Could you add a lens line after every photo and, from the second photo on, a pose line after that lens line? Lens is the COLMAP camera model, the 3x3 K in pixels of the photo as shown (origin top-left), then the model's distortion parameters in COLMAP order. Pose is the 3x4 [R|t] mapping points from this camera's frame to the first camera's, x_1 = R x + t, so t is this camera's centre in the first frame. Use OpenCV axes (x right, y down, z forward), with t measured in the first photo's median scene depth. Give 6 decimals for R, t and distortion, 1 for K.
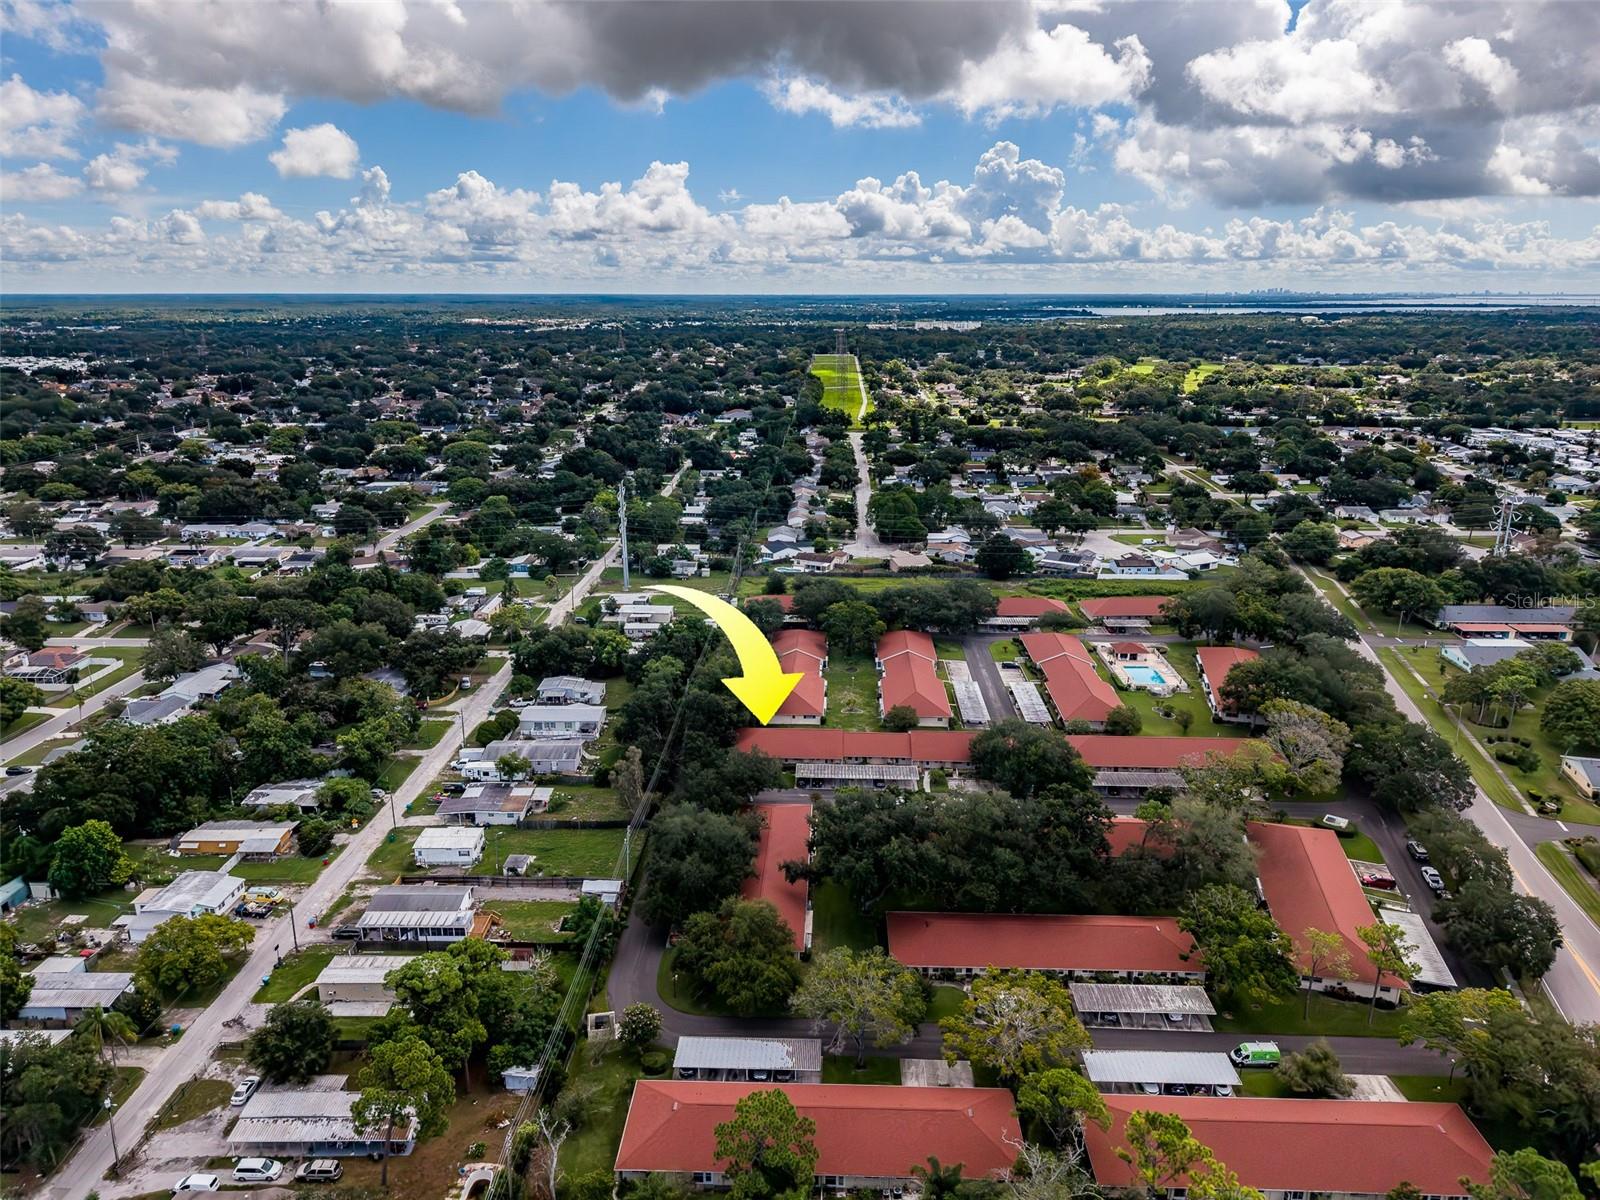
lens RADIAL K [[1097.1, 0, 800.0], [0, 1097.1, 600.0], [0, 0, 1]] dist [0.250220, -0.001163]
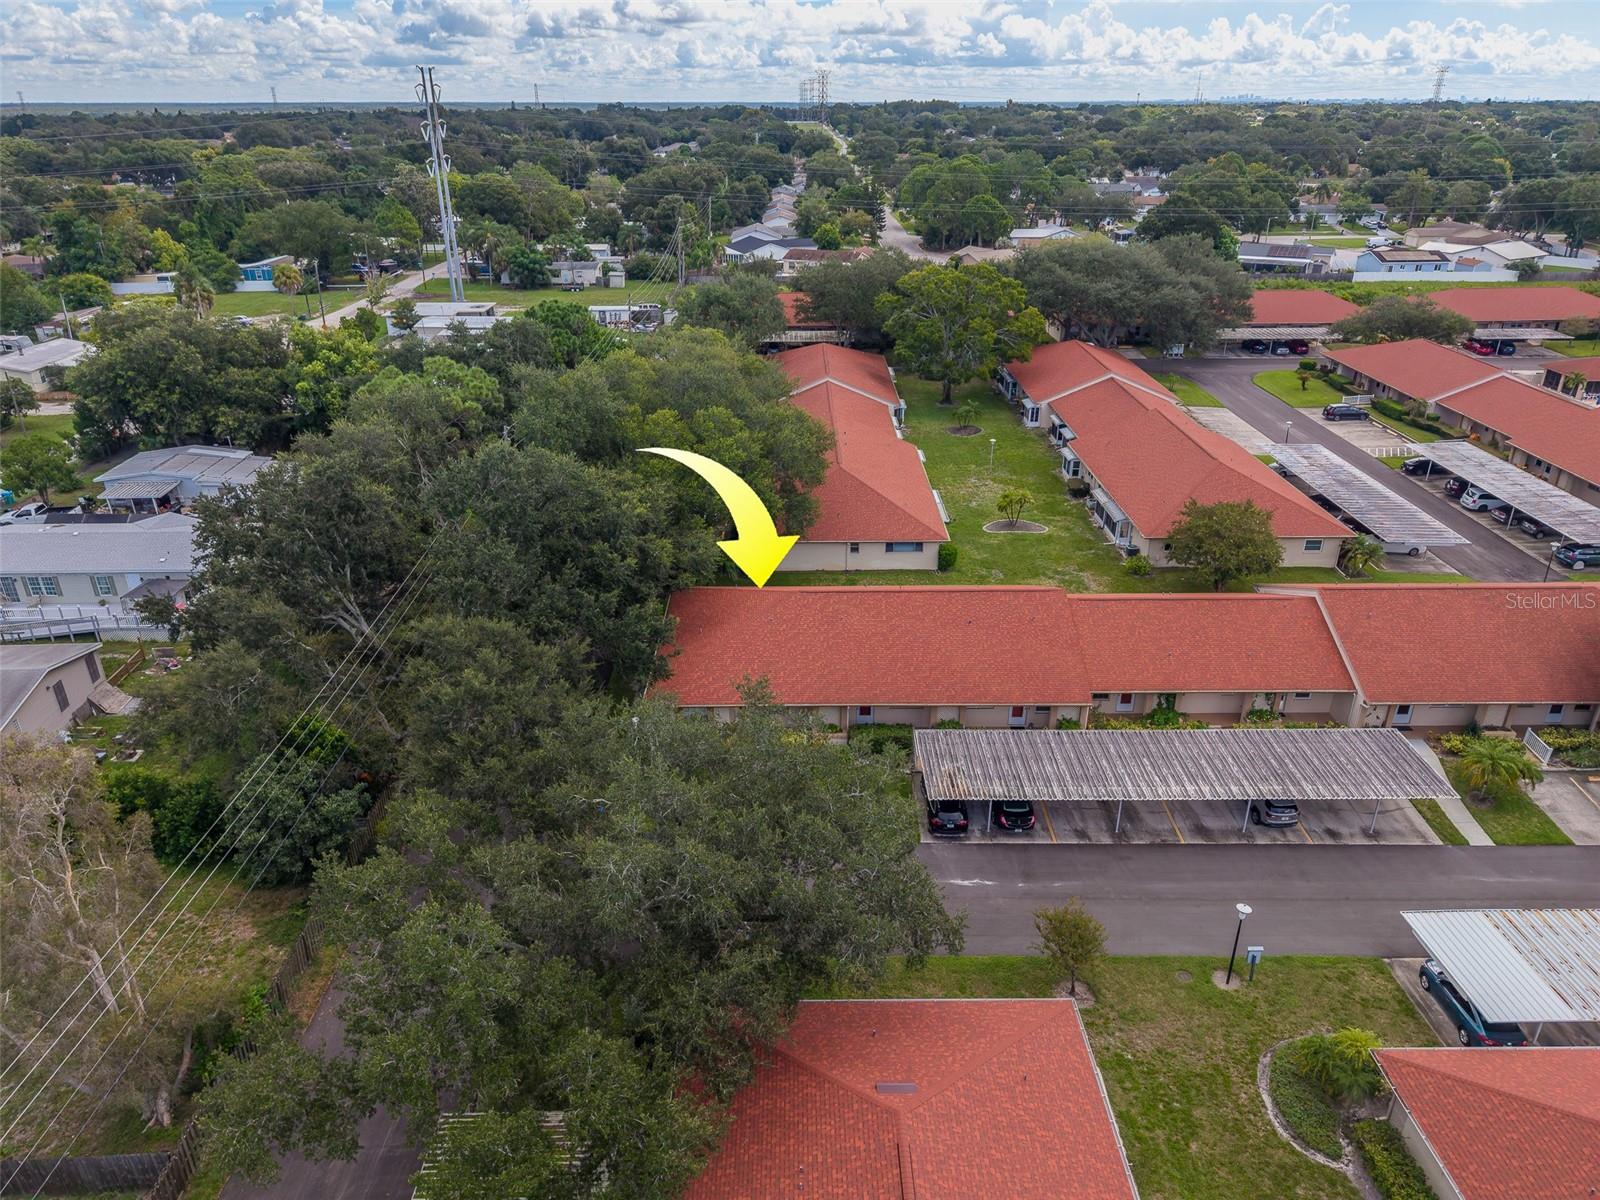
lens RADIAL K [[1080.4, 0, 800.0], [0, 1080.4, 600.0], [0, 0, 1]] dist [0.008113, -0.006258]
pose [[0.998931, -0.021670, 0.040822, -0.031077], [0.015269, 0.988408, 0.151053, 0.066342], [-0.043622, -0.150268, 0.987682, 0.620899]]
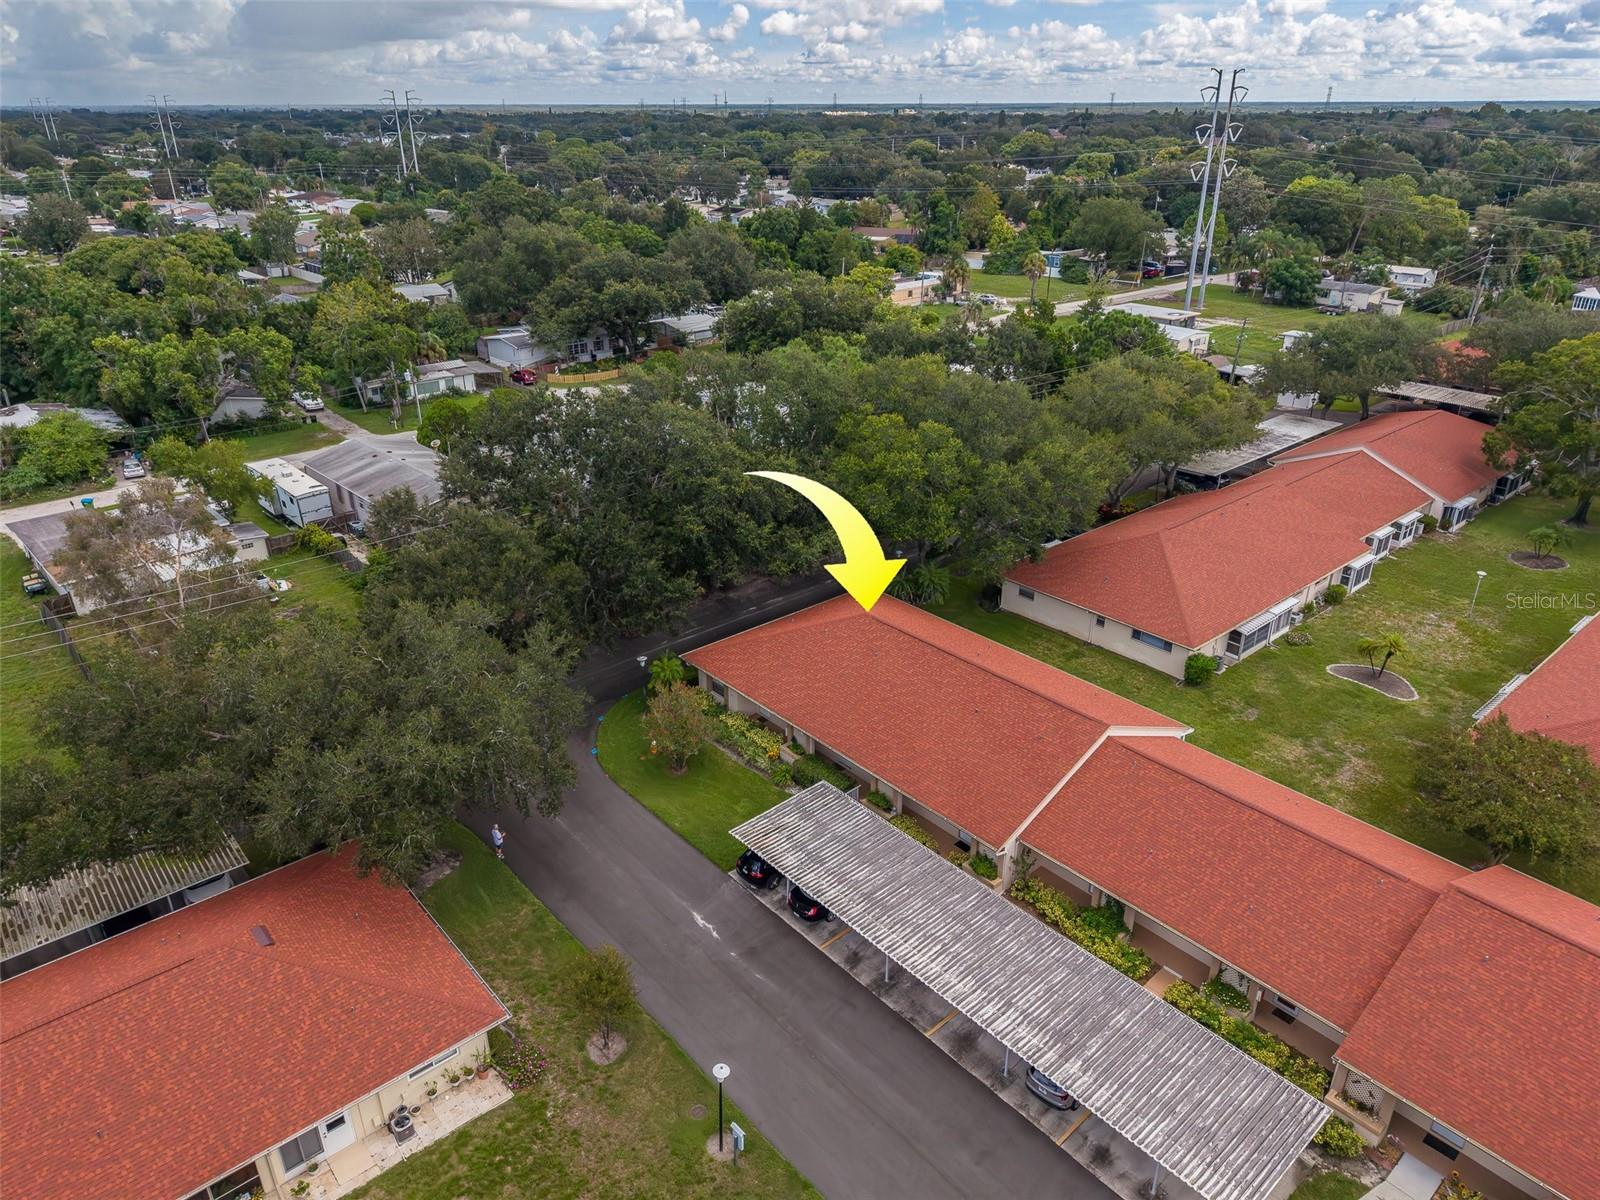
lens RADIAL K [[1080.4, 0, 800.0], [0, 1080.4, 600.0], [0, 0, 1]] dist [0.008113, -0.006258]
pose [[0.681222, 0.304173, -0.665894, 0.110887], [-0.200598, 0.952340, 0.229803, 0.048335], [0.704058, -0.022970, 0.709771, 0.678078]]
